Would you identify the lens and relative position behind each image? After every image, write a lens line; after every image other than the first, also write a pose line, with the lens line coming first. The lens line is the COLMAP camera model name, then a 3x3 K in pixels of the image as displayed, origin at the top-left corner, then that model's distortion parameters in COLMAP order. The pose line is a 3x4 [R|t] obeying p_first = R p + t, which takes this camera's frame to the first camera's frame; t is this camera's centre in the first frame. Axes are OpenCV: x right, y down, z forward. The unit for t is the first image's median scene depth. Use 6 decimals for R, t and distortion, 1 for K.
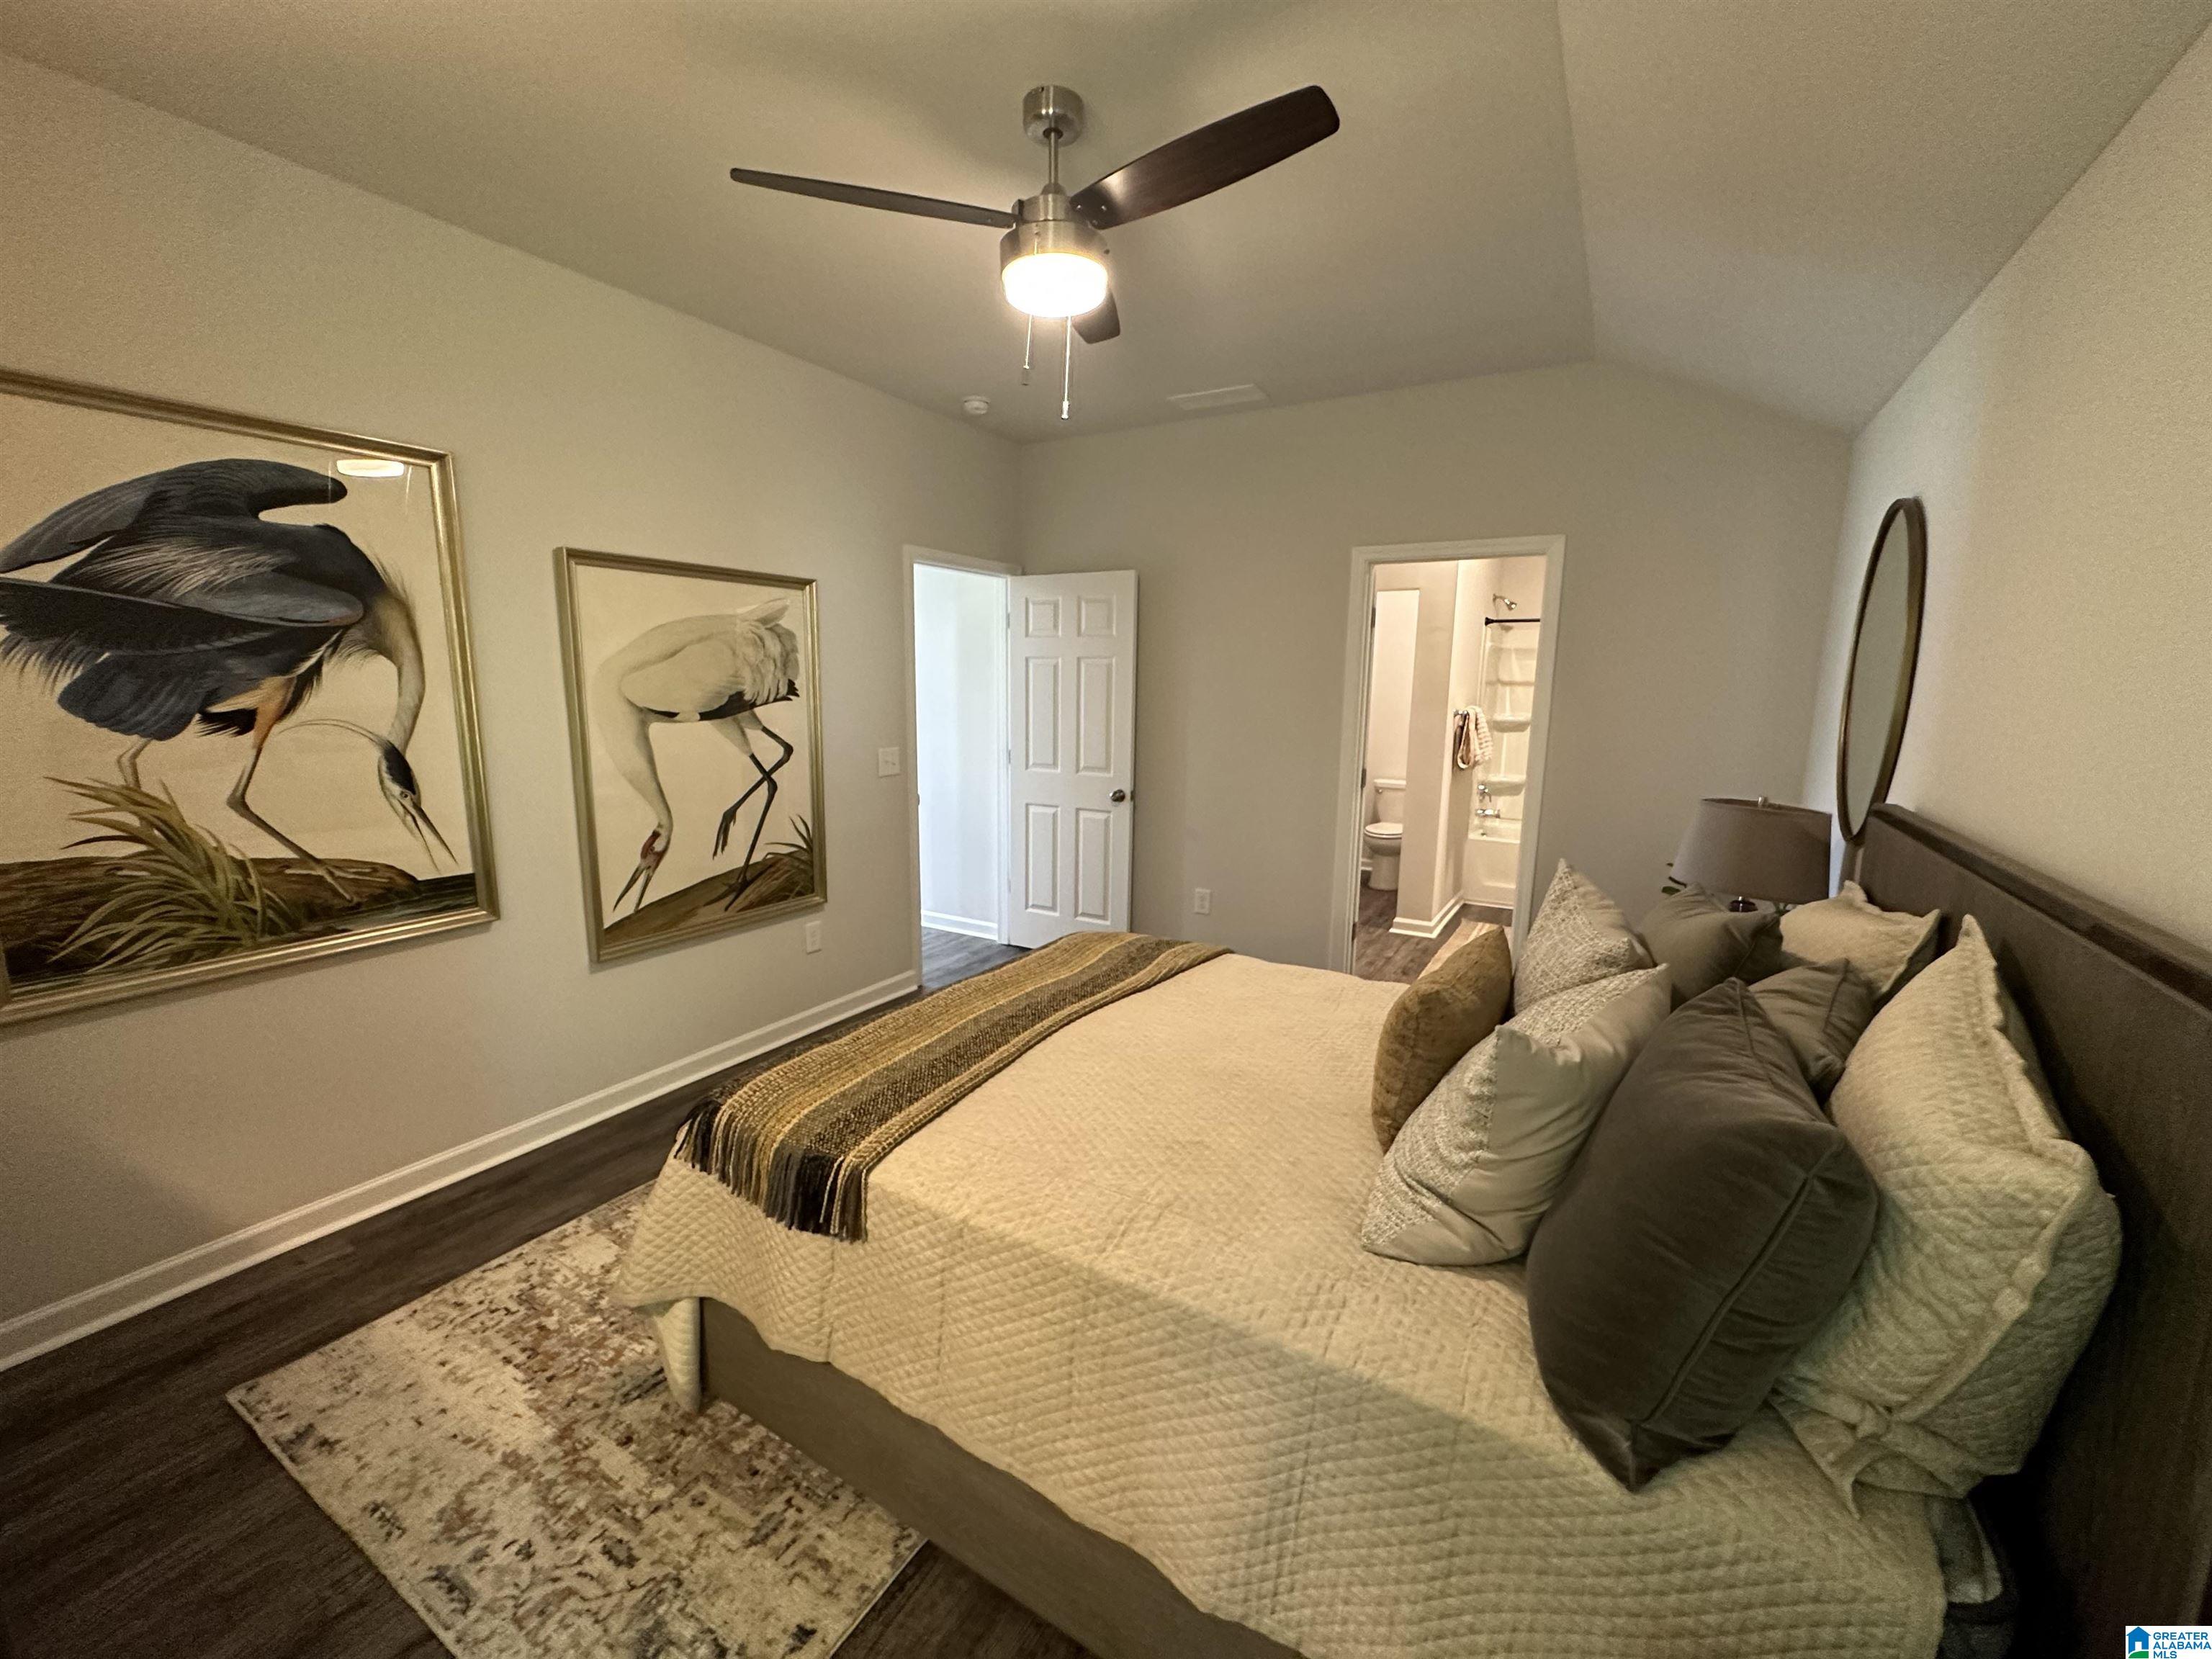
lens RADIAL K [[882.0, 0, 1108.0], [0, 882.0, 829.9], [0, 0, 1]] dist [0.001027, -0.000811]
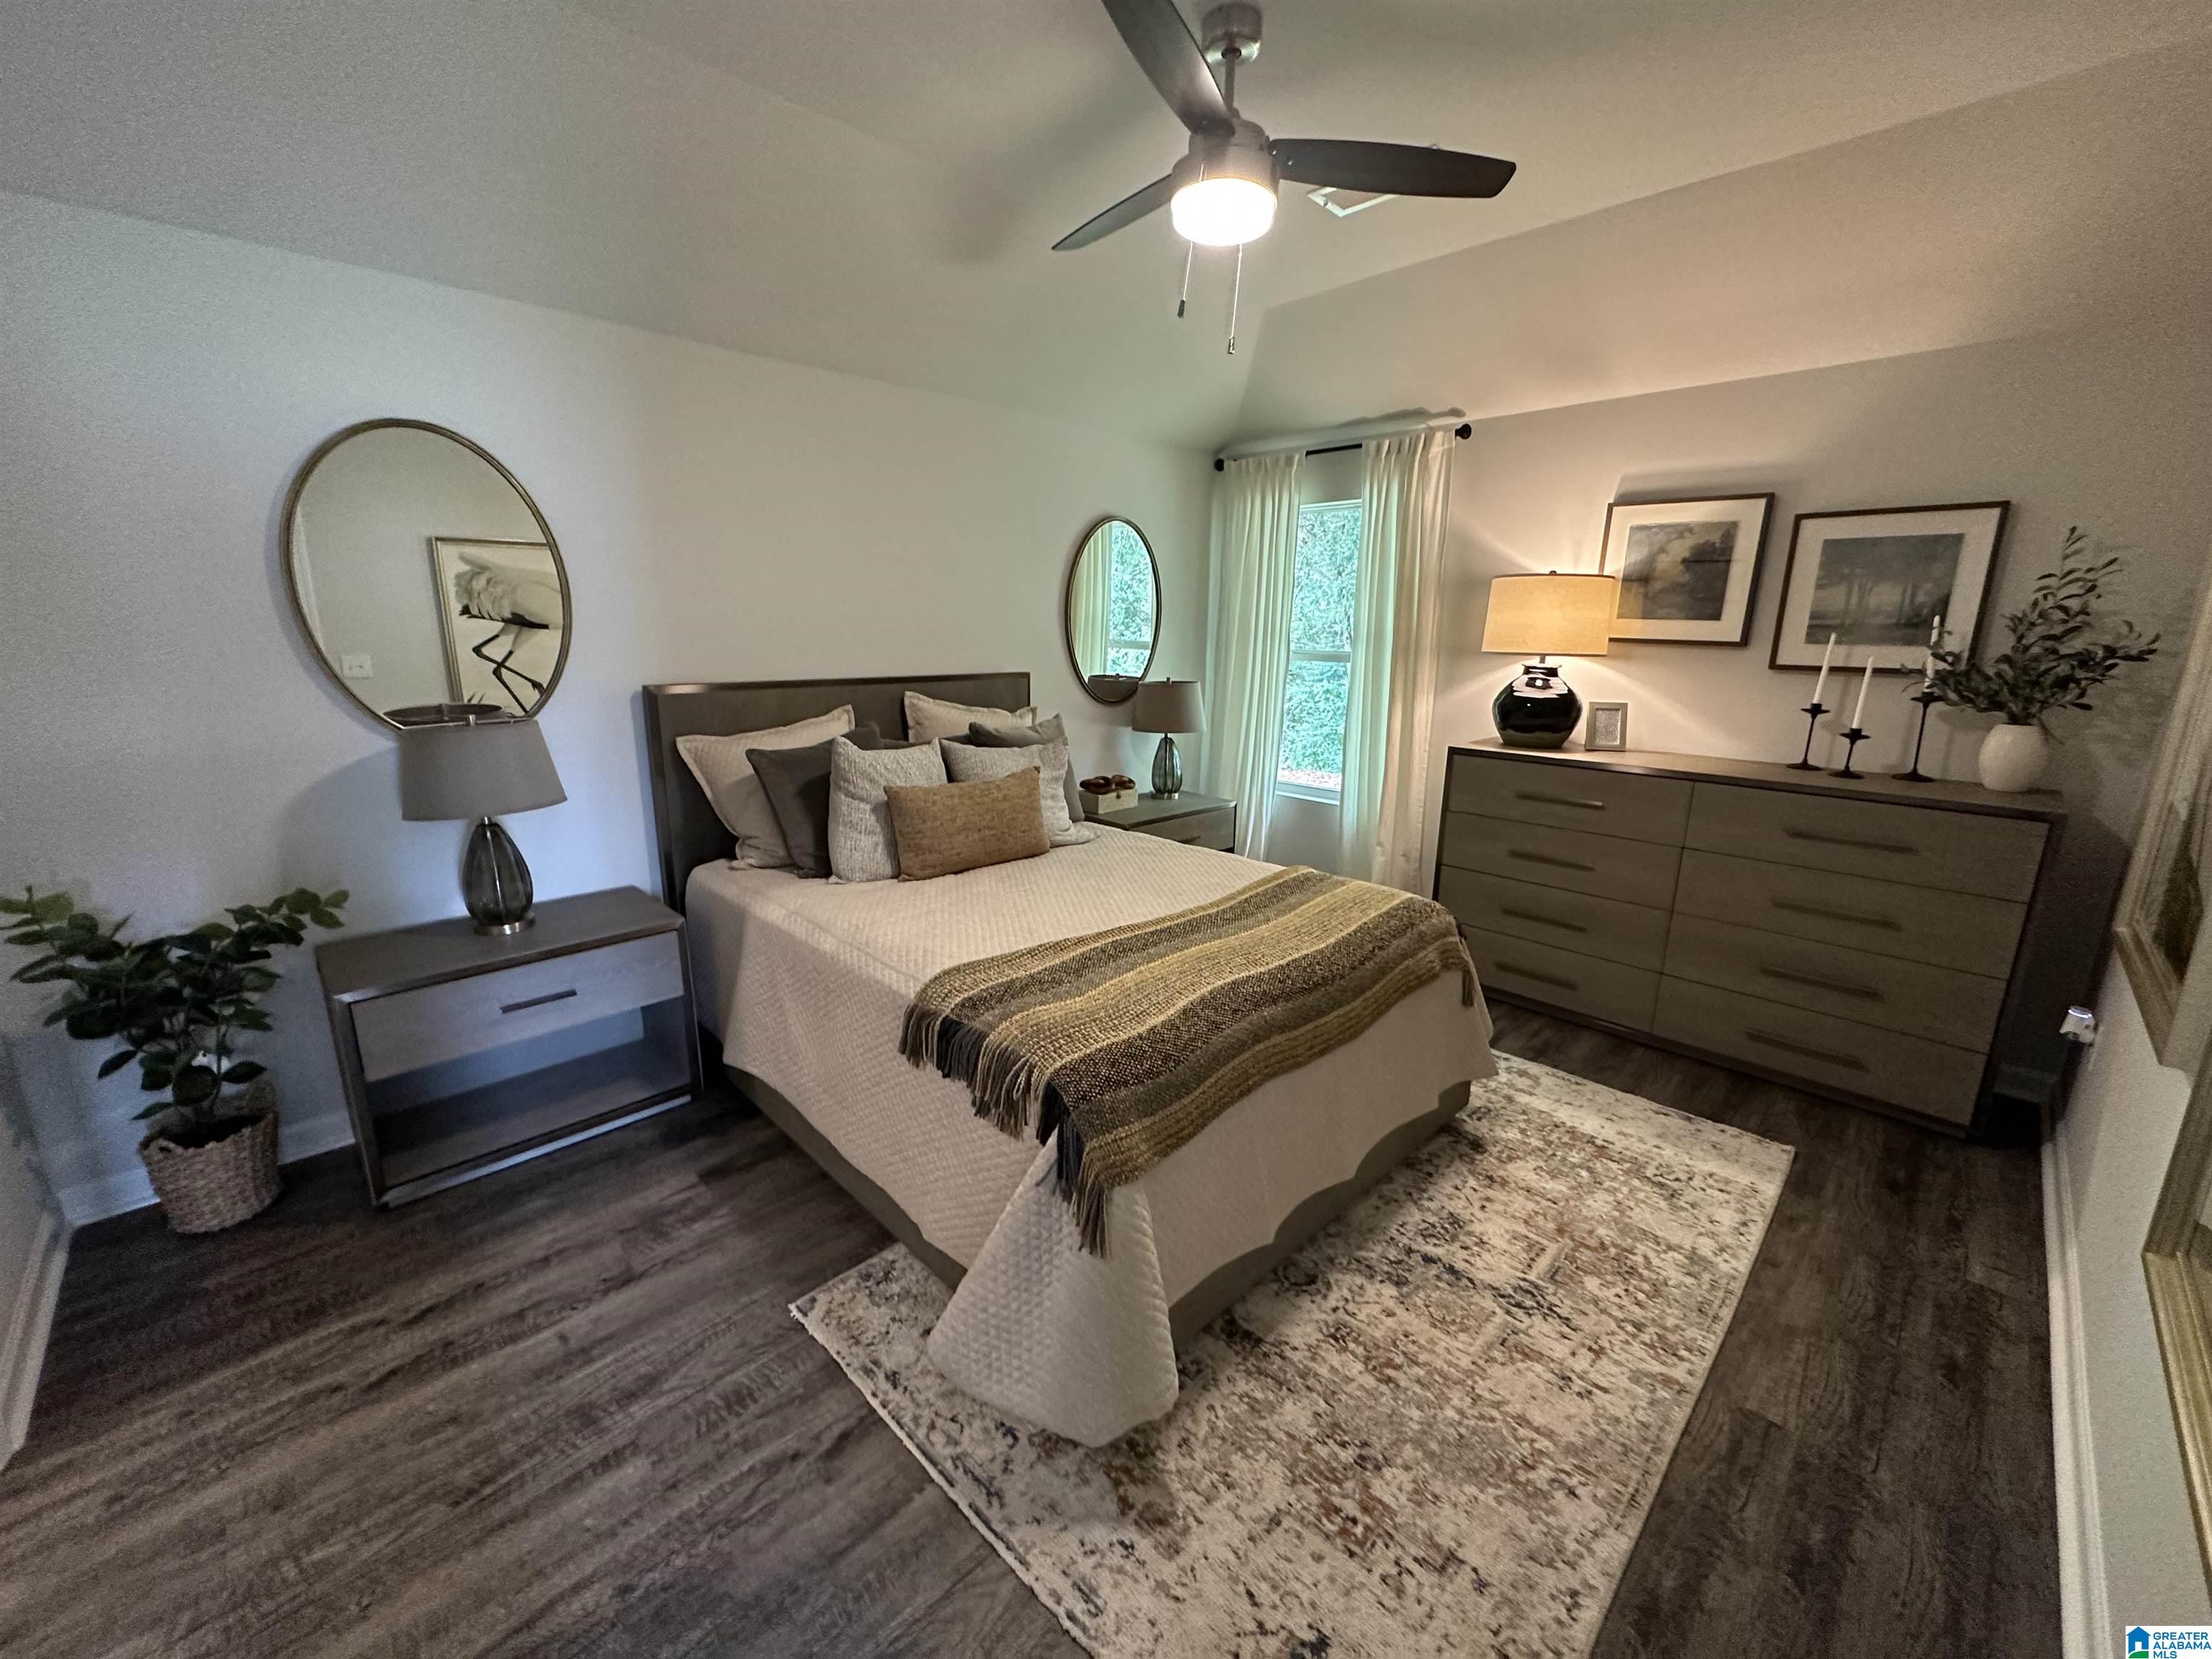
lens RADIAL K [[882.0, 0, 1115.4], [0, 882.0, 844.3], [0, 0, 1]] dist [0.001027, -0.000811]
pose [[-0.968365, -0.085808, 0.234323, -0.219900], [0.013375, 0.919822, 0.392107, -0.312048], [-0.249181, 0.382837, -0.889576, 2.027584]]
